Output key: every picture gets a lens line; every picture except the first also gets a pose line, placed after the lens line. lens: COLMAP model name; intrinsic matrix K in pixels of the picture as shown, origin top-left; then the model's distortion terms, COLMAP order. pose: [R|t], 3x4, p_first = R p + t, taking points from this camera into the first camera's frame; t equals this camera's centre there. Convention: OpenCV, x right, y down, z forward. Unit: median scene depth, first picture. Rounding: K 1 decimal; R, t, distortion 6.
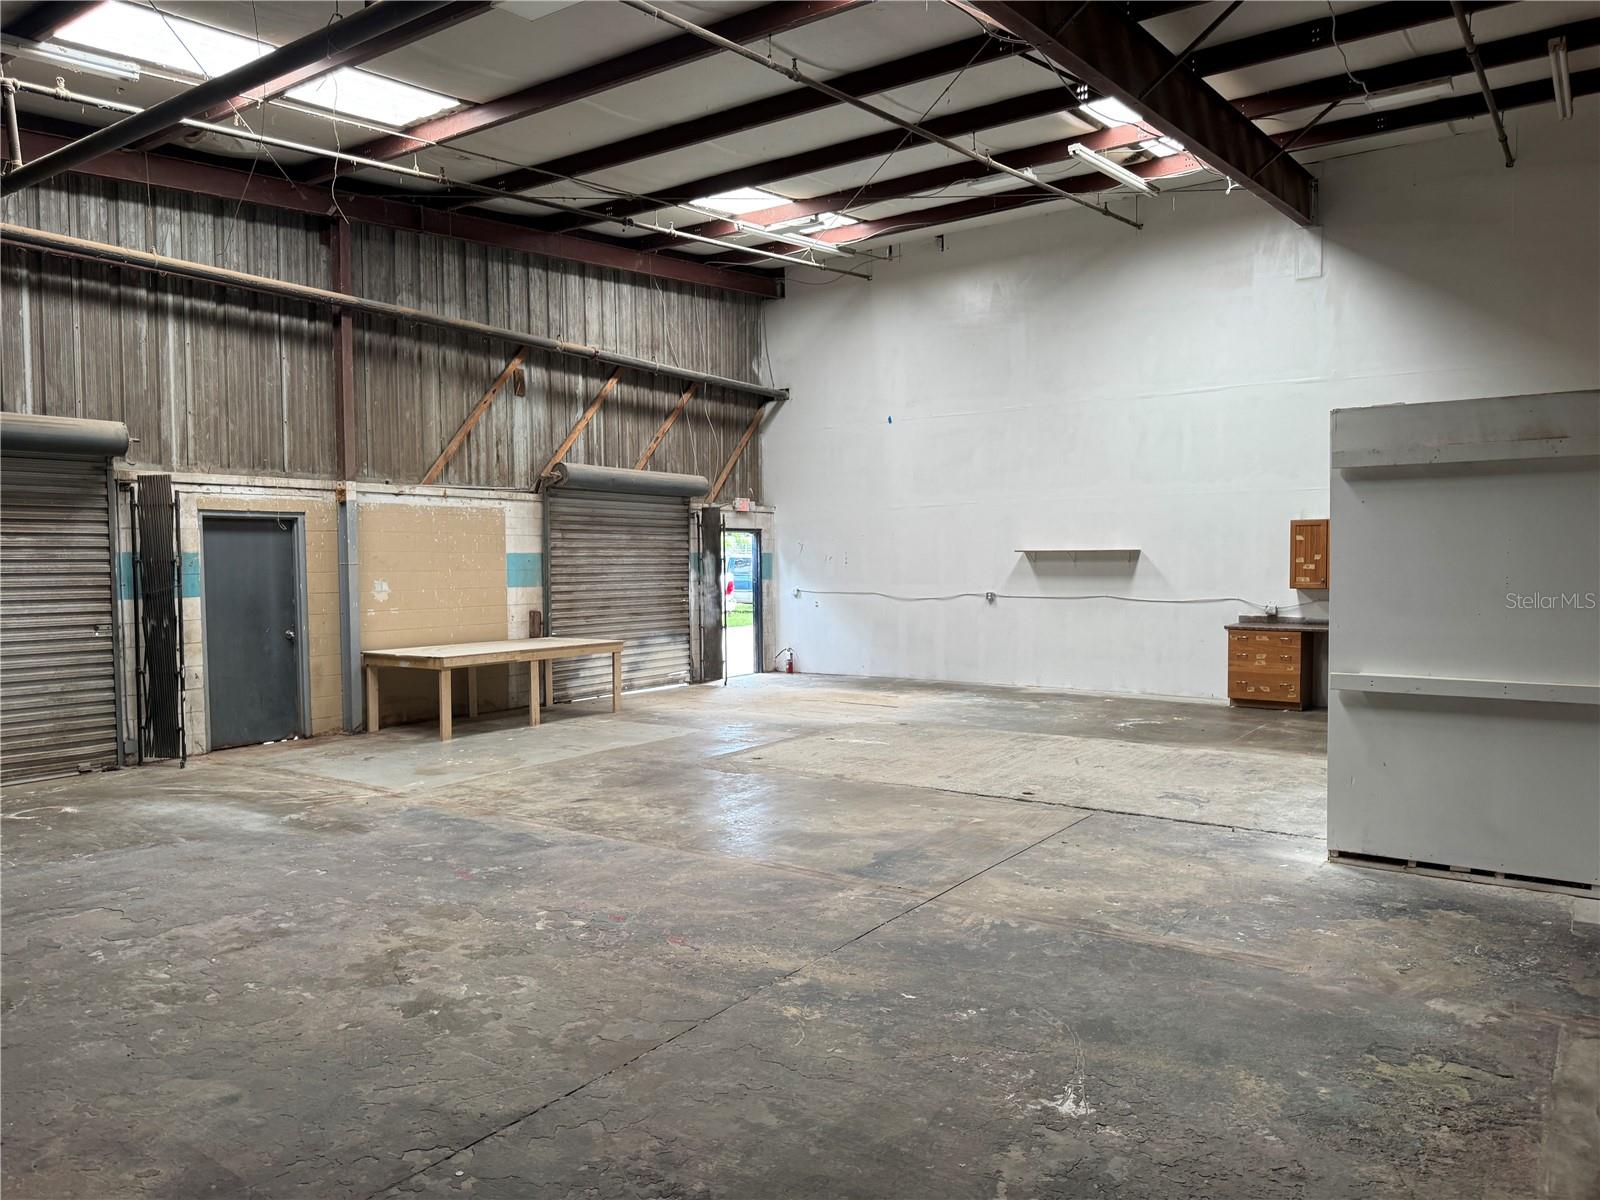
lens RADIAL K [[1196.9, 0, 800.0], [0, 1196.9, 600.0], [0, 0, 1]] dist [0.030760, -0.106405]
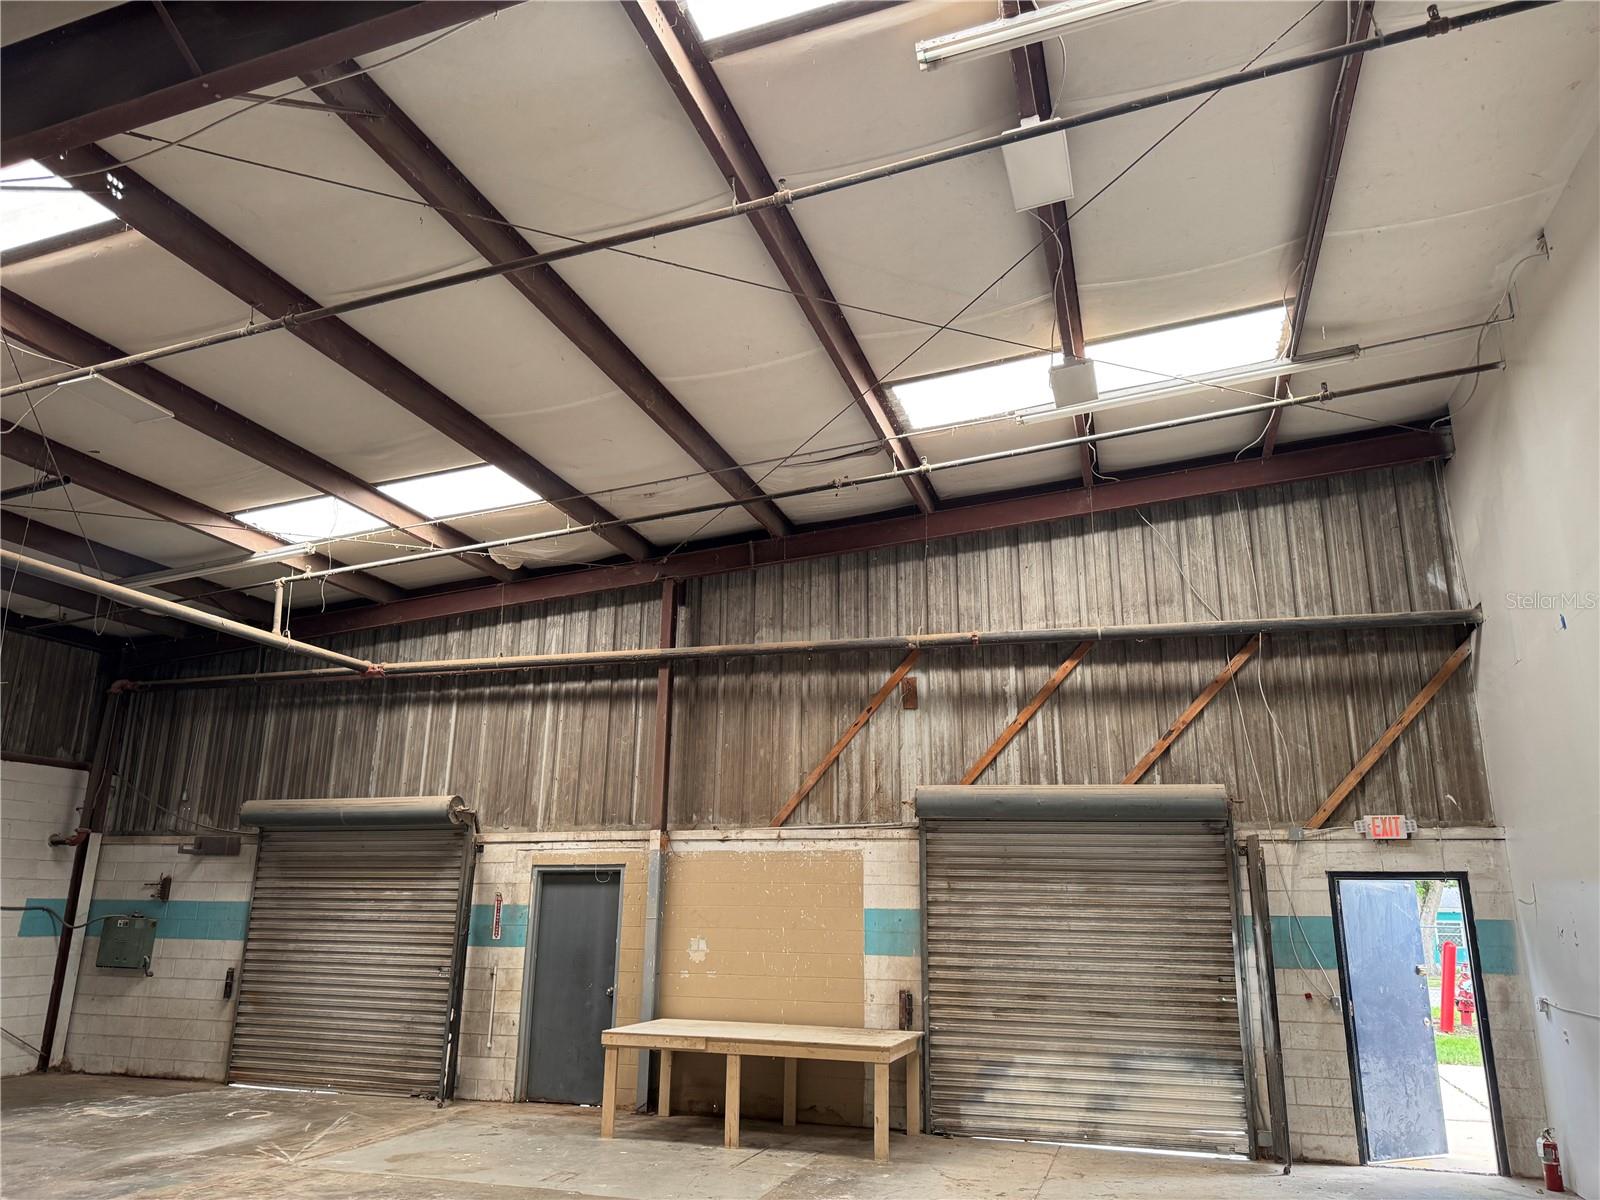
lens RADIAL K [[1119.9, 0, 833.7], [0, 1119.9, 554.0], [0, 0, 1]] dist [0.124276, -0.221300]
pose [[0.261825, -0.280091, -0.923578, 0.516716], [-0.049407, 0.951817, -0.302661, -0.034920], [0.963850, 0.124875, 0.235371, 0.772575]]
